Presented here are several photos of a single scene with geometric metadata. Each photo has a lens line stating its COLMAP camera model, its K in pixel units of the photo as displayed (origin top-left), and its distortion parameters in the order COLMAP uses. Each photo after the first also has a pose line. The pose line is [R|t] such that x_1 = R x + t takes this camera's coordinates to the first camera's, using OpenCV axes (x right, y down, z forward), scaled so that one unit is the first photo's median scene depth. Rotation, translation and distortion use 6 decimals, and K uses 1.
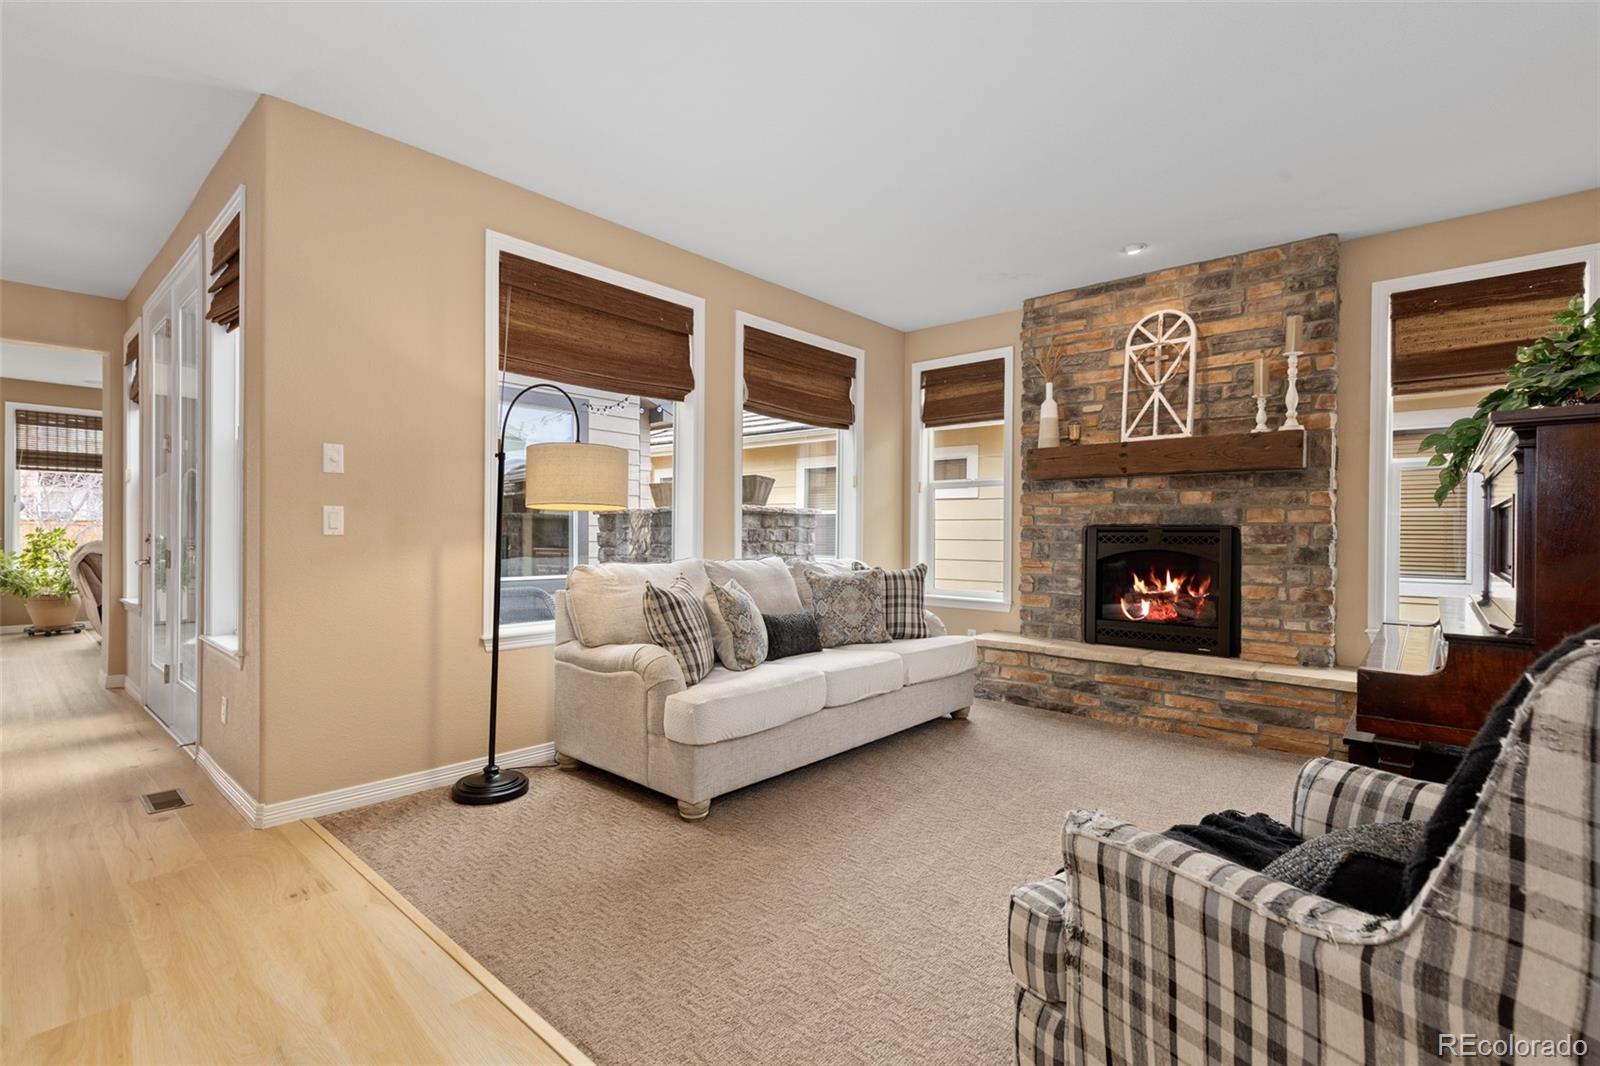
lens RADIAL K [[728.4, 0, 795.1], [0, 728.4, 533.8], [0, 0, 1]] dist [0.011904, 0.000370]
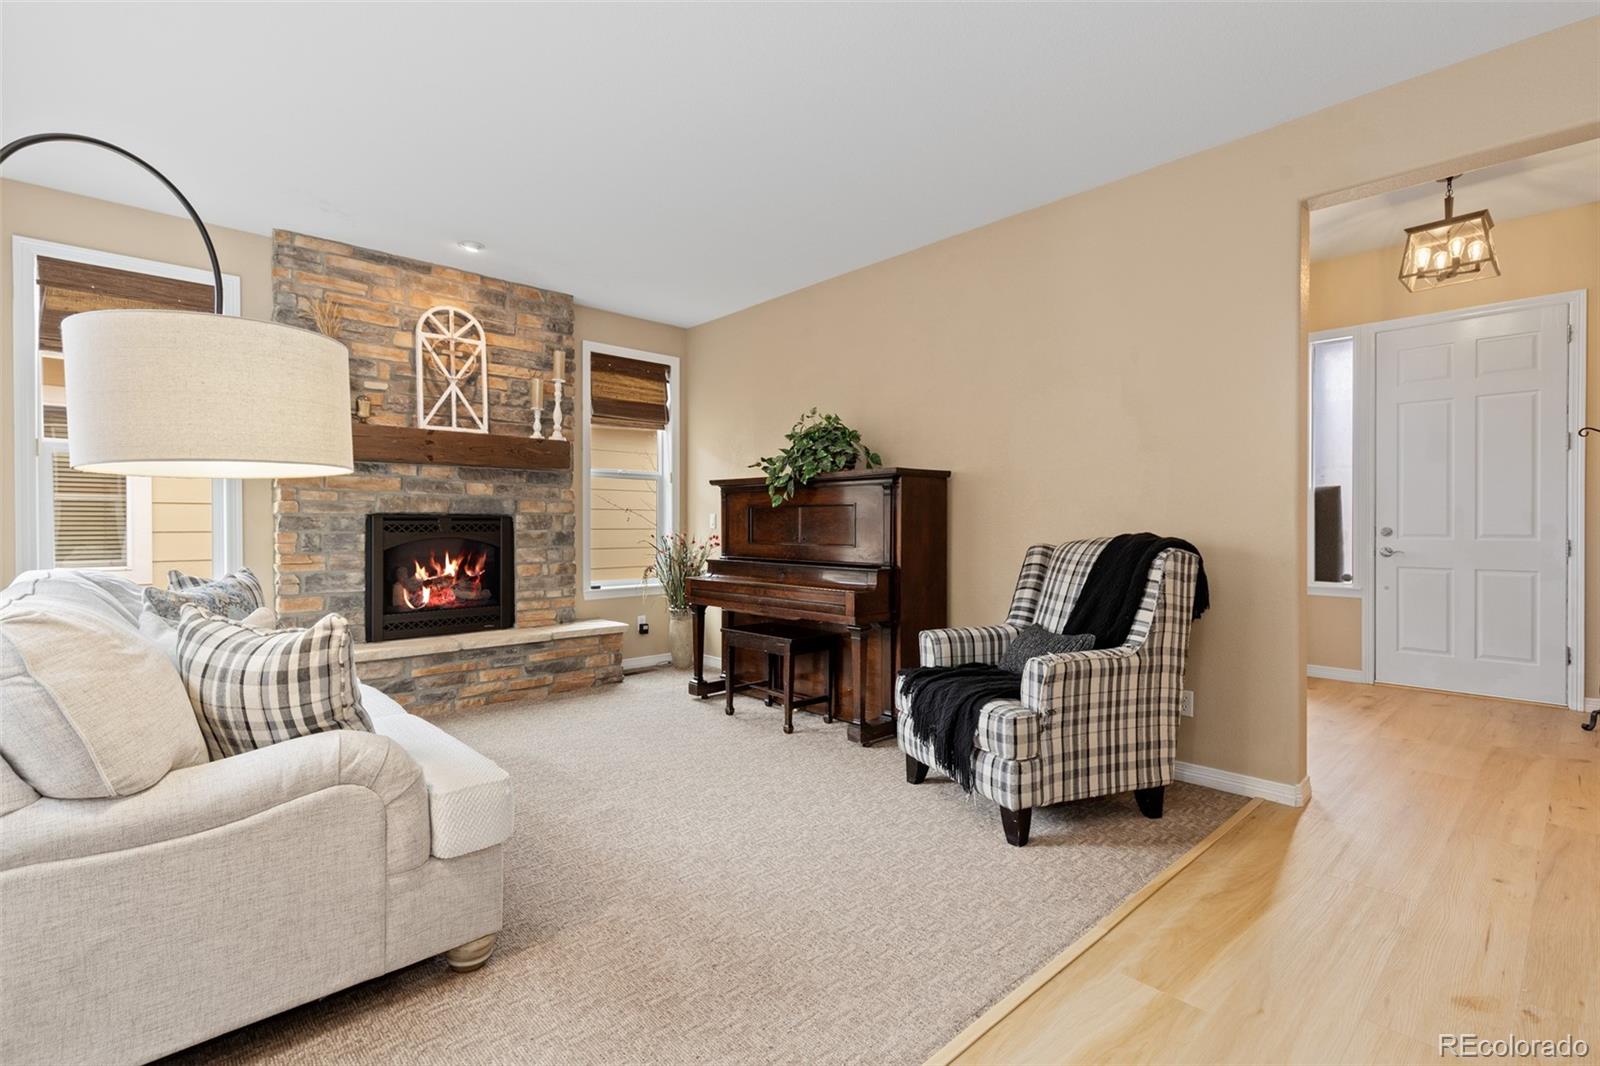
lens RADIAL K [[728.4, 0, 794.1], [0, 728.4, 526.6], [0, 0, 1]] dist [0.011904, 0.000370]
pose [[0.106012, -0.012818, 0.994282, -0.493316], [0.001204, 0.999918, 0.012762, -0.006526], [-0.994364, -0.000156, 0.106019, 0.415025]]
